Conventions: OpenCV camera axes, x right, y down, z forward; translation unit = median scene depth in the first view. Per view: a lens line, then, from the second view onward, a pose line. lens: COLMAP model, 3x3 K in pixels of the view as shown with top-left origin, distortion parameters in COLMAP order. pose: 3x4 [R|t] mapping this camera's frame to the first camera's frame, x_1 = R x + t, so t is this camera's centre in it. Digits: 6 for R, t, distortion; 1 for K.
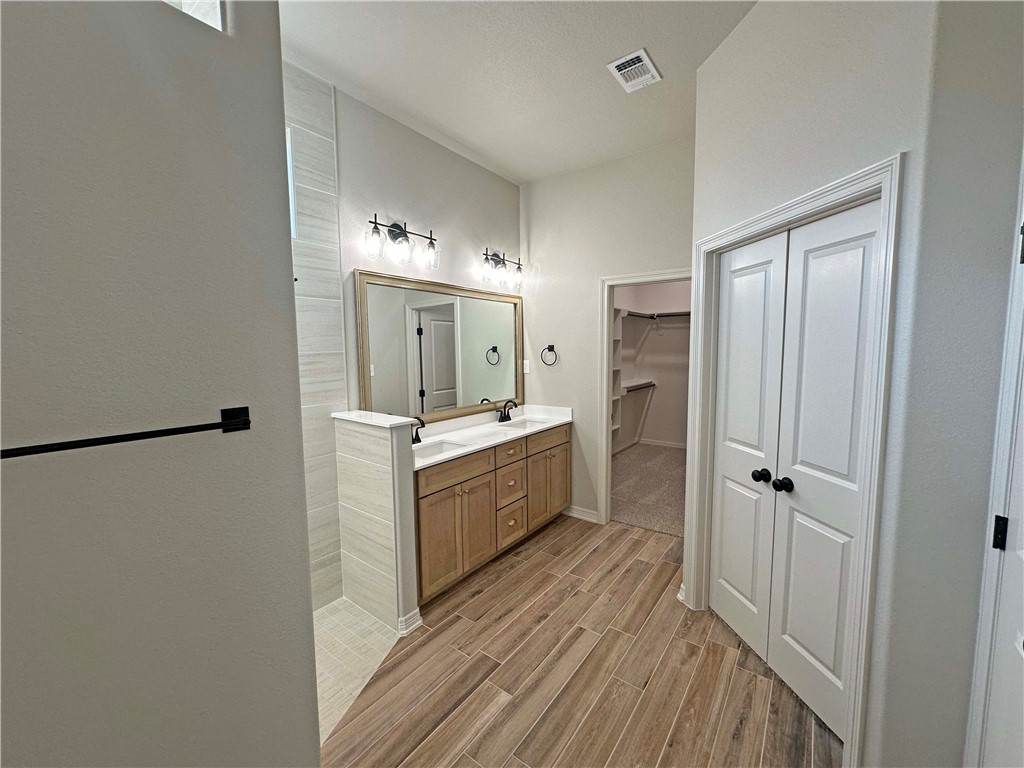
lens RADIAL K [[410.7, 0, 509.8], [0, 410.7, 385.4], [0, 0, 1]] dist [-0.003756, 0.000801]
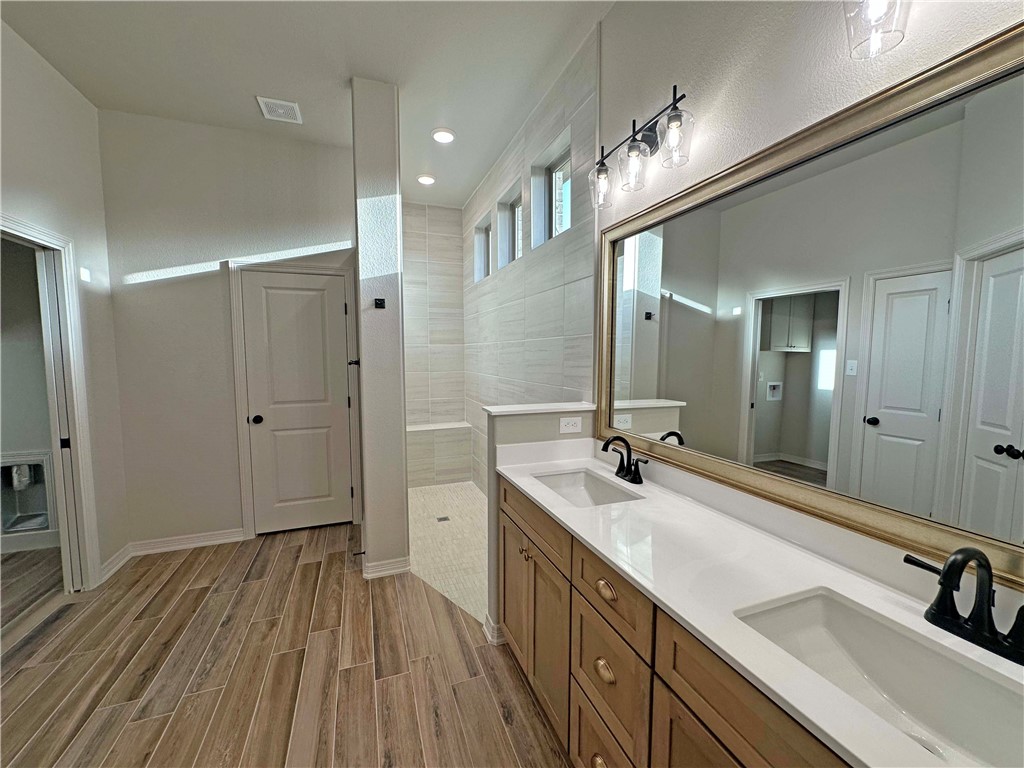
lens RADIAL K [[410.7, 0, 511.2], [0, 410.7, 385.2], [0, 0, 1]] dist [-0.003756, 0.000801]
pose [[-0.537040, 0.079505, -0.839801, 0.526997], [-0.069774, 0.987950, 0.138150, -0.104842], [0.840666, 0.132789, -0.525022, 1.646367]]
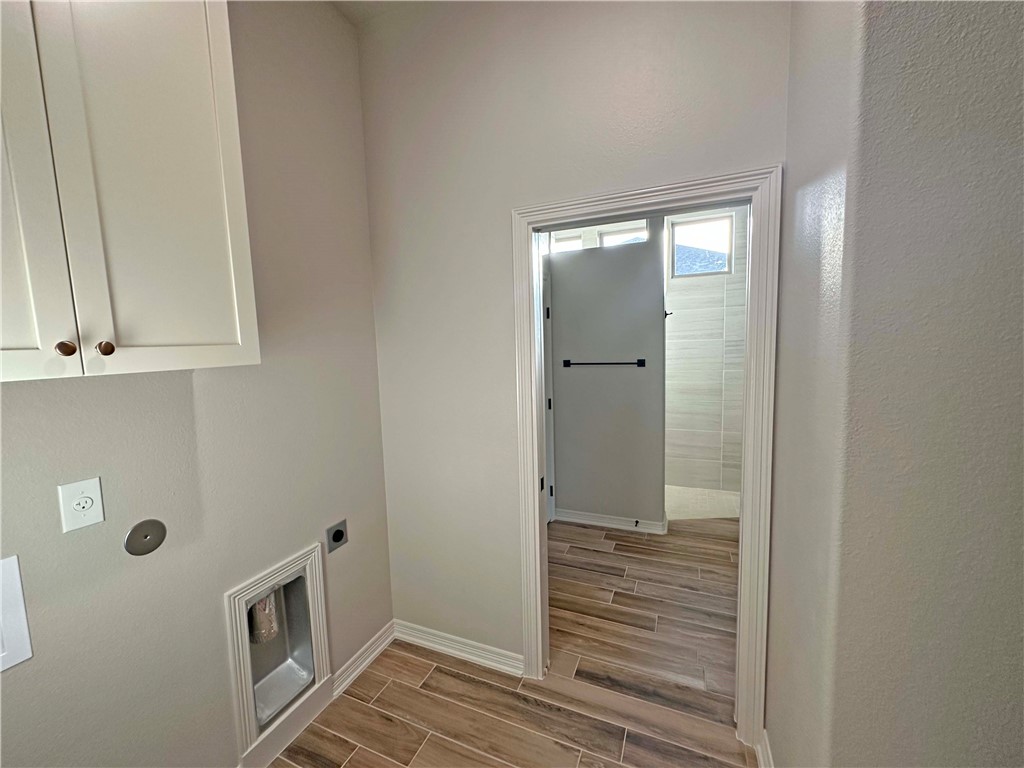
lens RADIAL K [[410.7, 0, 512.5], [0, 410.7, 382.5], [0, 0, 1]] dist [-0.003756, 0.000801]
pose [[0.241835, 0.100946, -0.965052, 1.104365], [-0.060686, 0.994200, 0.088788, 0.006159], [0.968418, 0.037094, 0.246559, -0.373978]]
